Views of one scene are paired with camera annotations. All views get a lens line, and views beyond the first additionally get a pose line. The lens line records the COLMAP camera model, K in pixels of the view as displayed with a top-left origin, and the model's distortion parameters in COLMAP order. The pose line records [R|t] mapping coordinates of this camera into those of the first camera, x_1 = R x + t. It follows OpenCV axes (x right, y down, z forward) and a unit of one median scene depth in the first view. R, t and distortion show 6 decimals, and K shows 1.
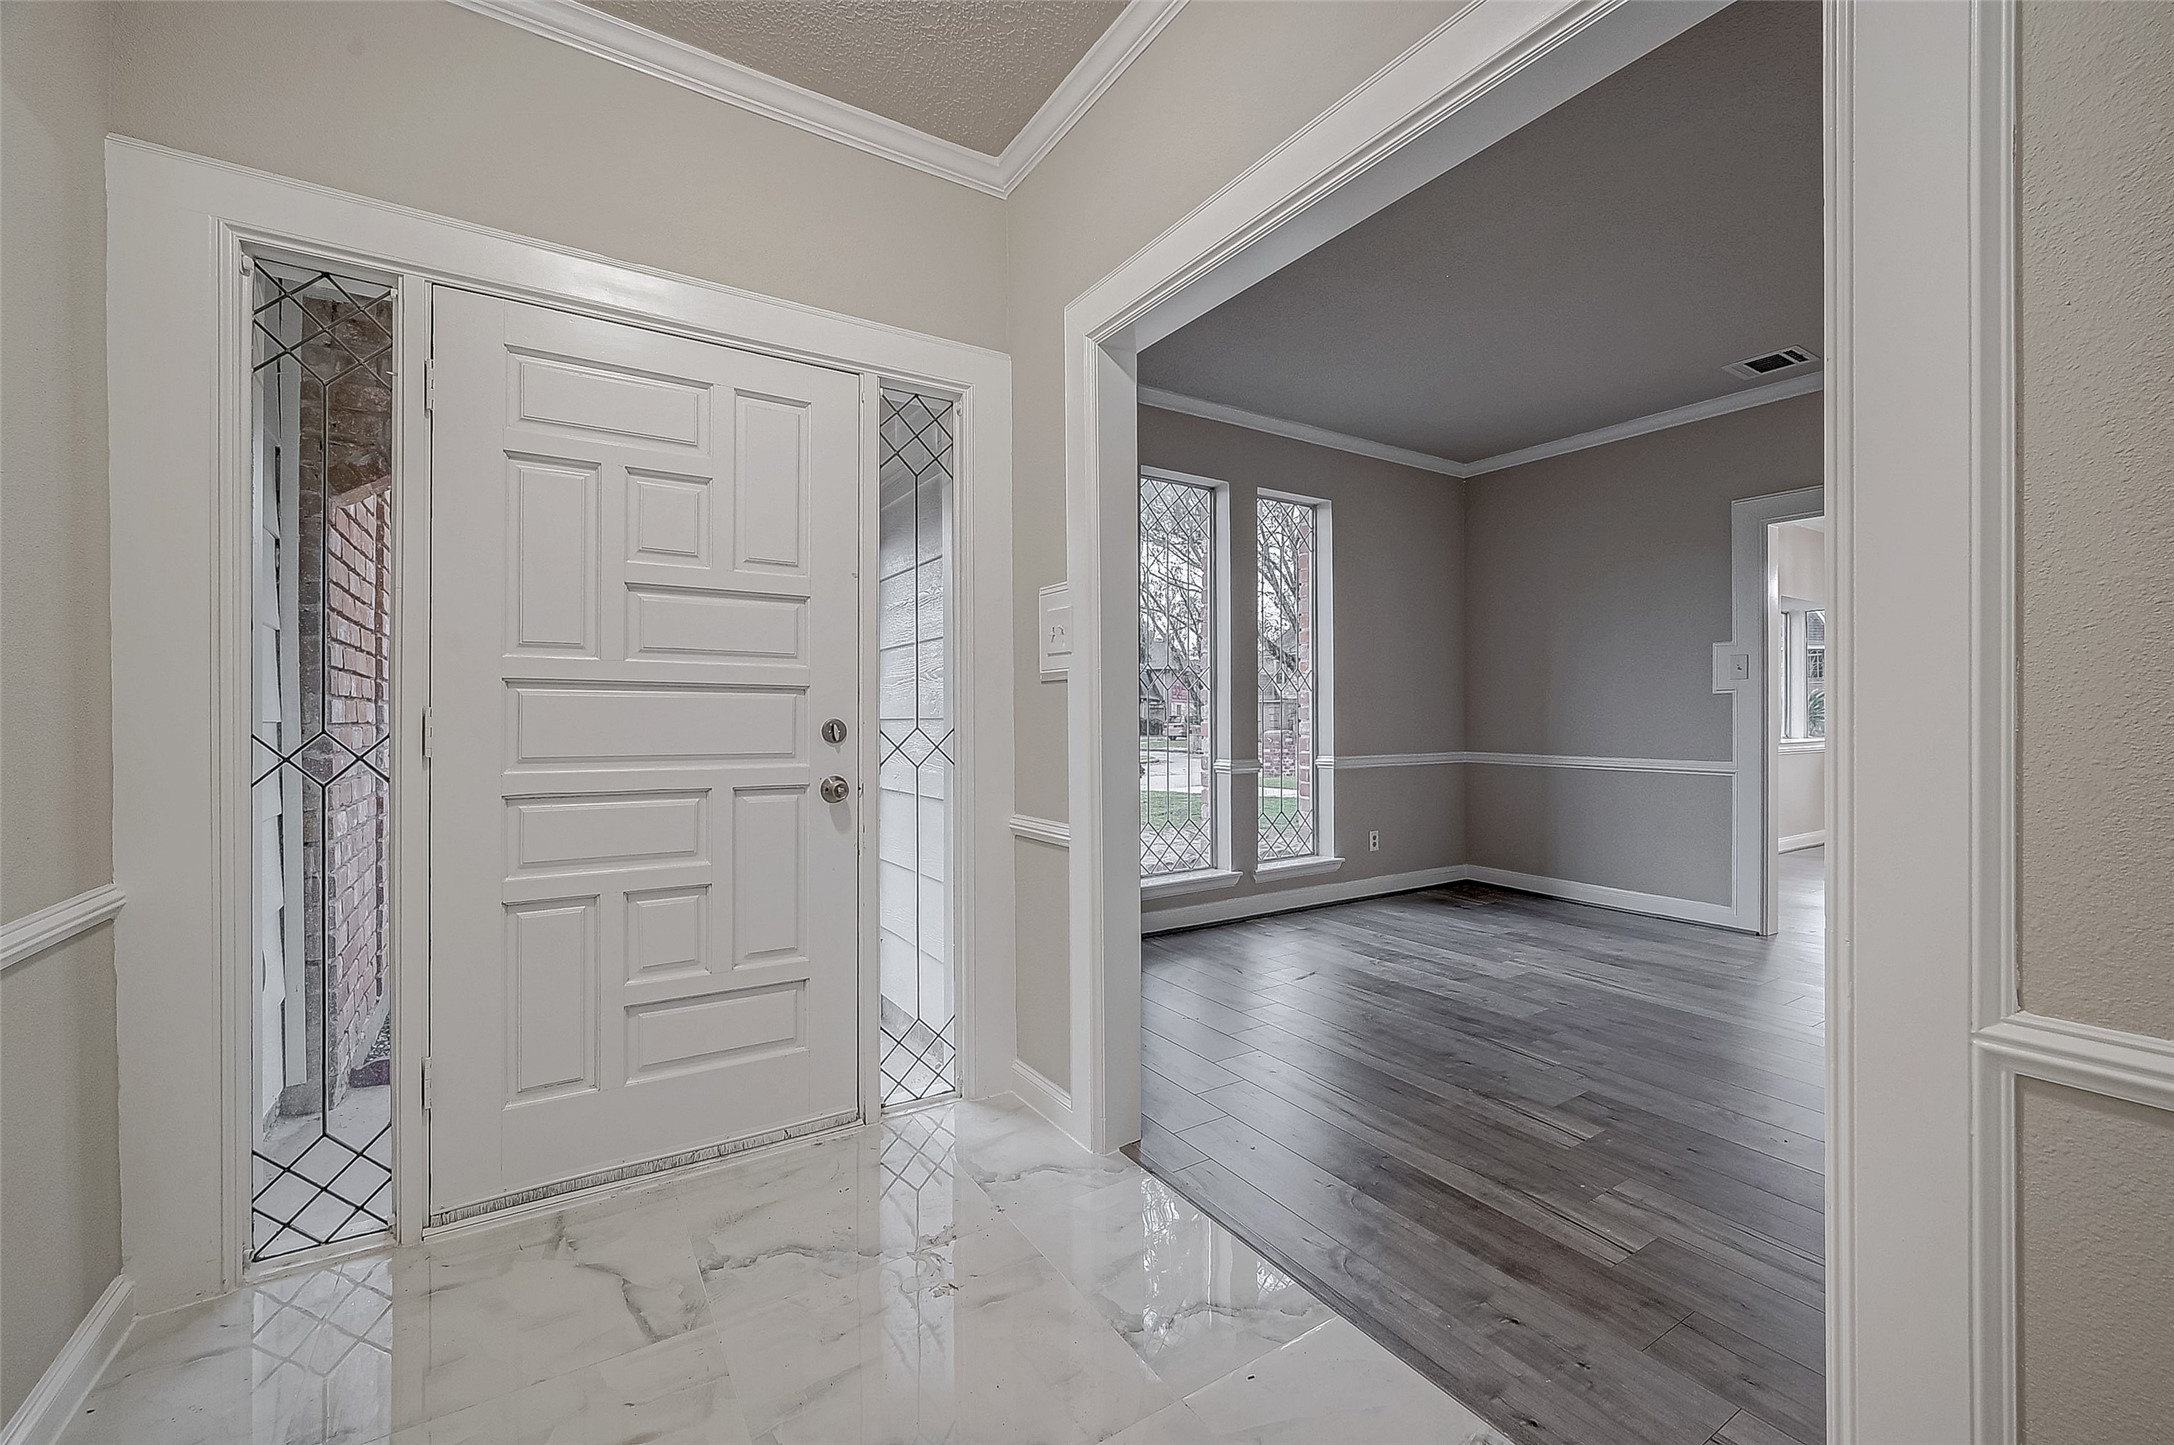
lens RADIAL K [[877.5, 0, 1049.3], [0, 877.5, 716.7], [0, 0, 1]] dist [-0.000024, 0.000451]
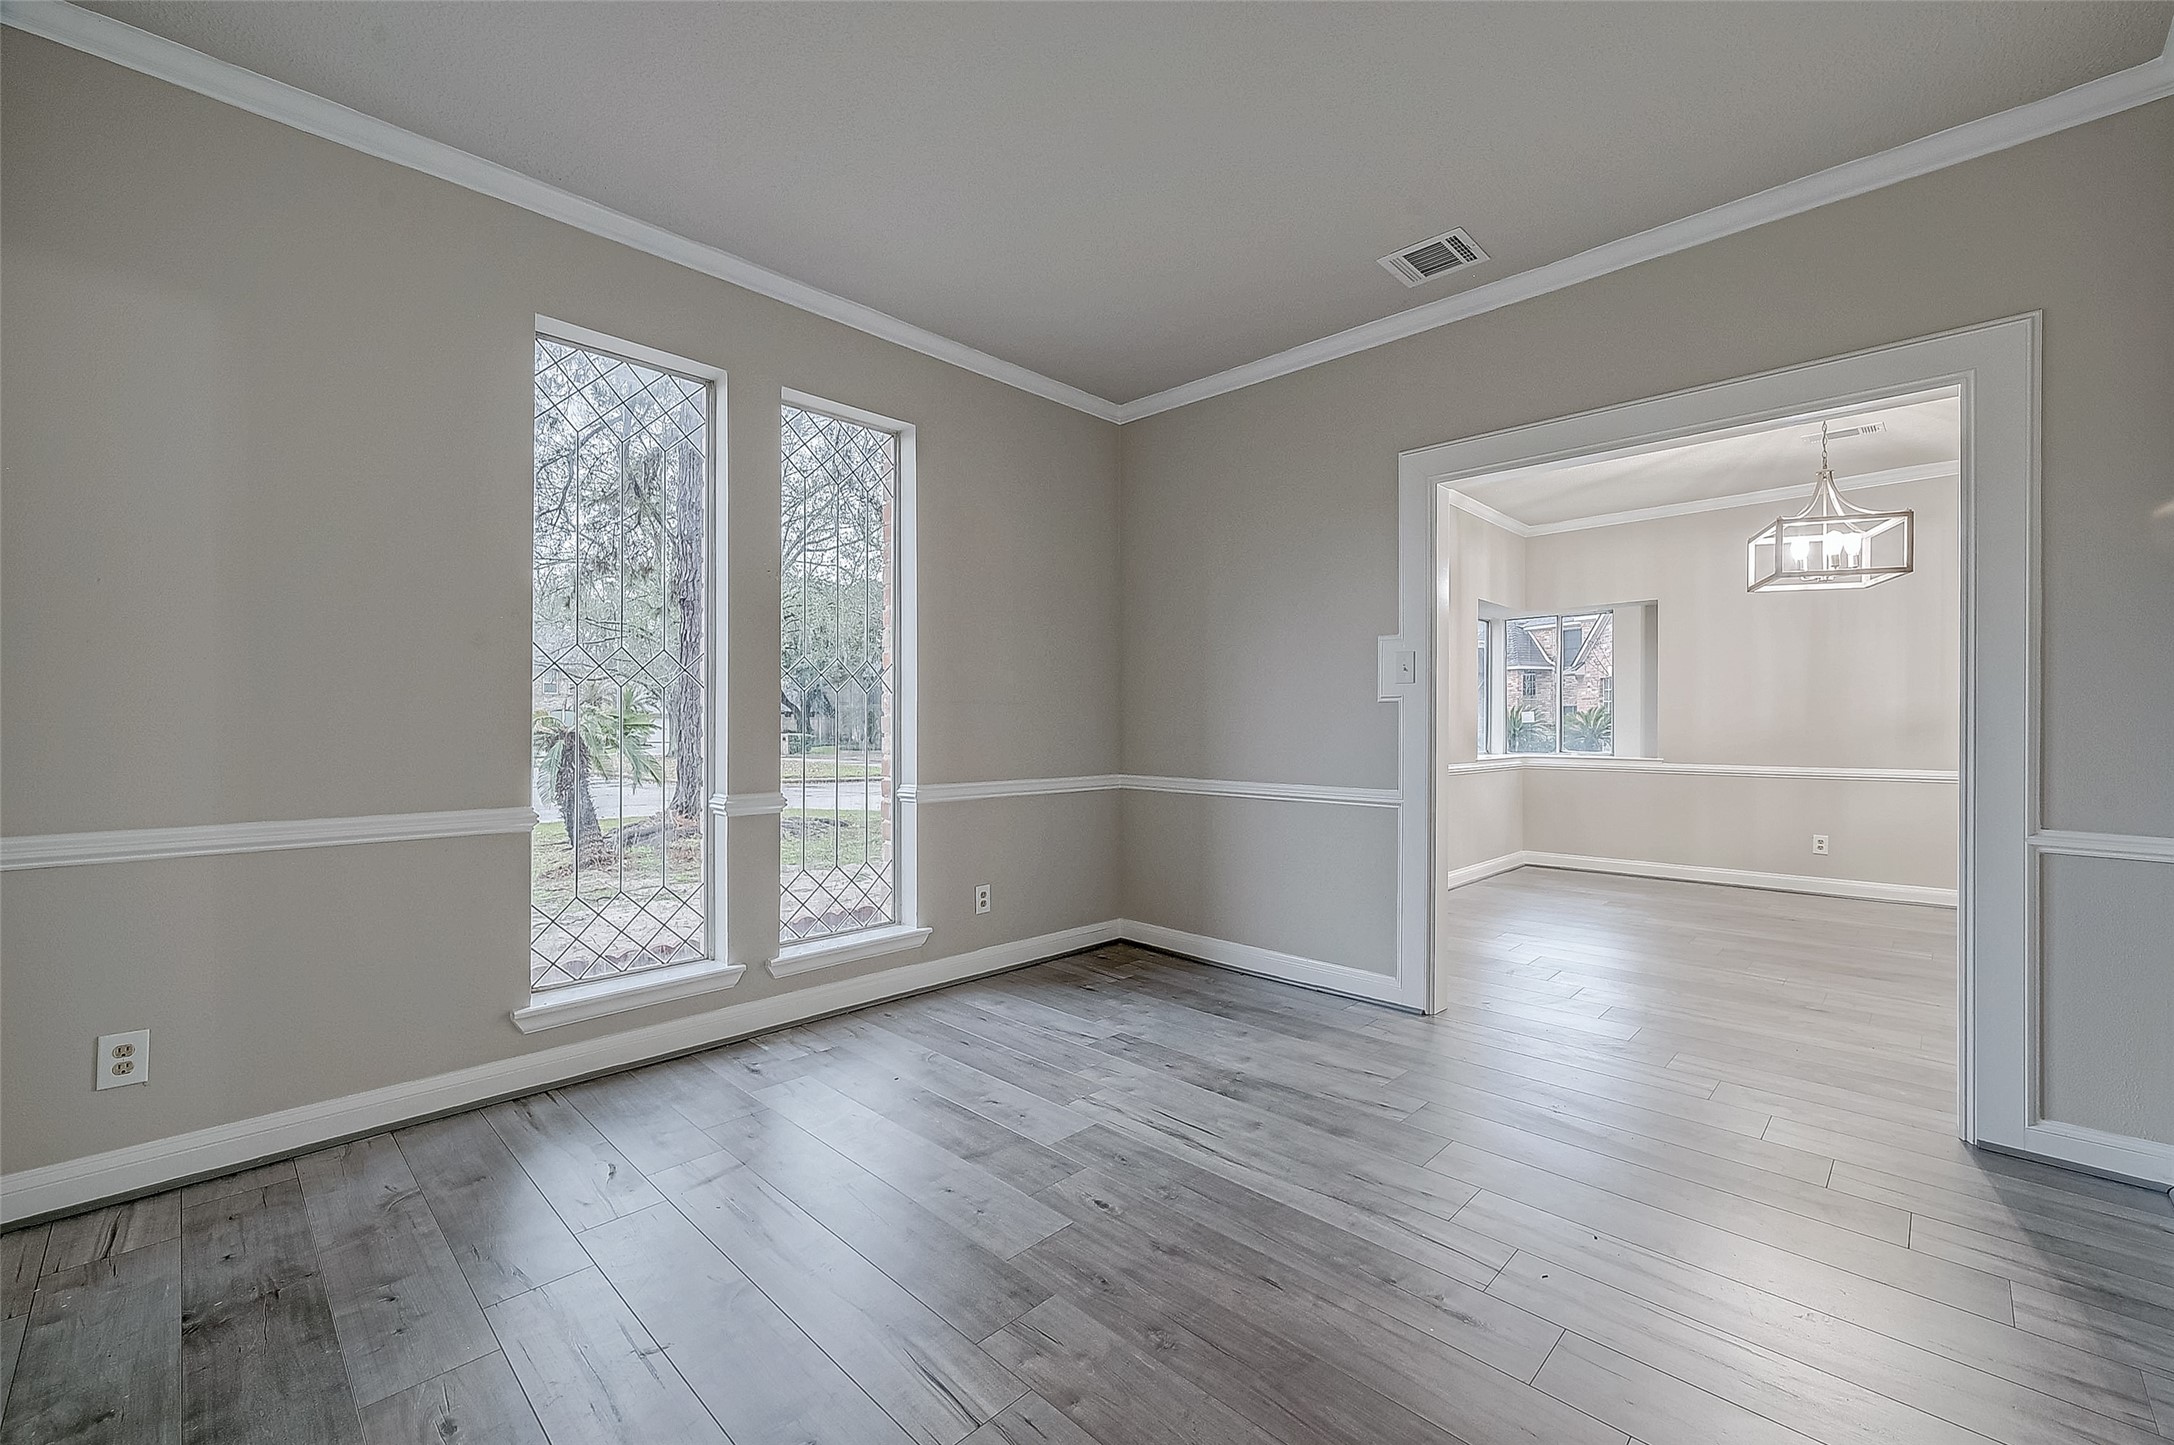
lens RADIAL K [[877.5, 0, 1085.8], [0, 877.5, 728.2], [0, 0, 1]] dist [-0.000024, 0.000451]
pose [[0.970575, 0.004305, 0.240762, 0.301100], [-0.004395, 0.999990, -0.000163, -0.001546], [-0.240761, -0.000900, 0.970584, 0.292602]]
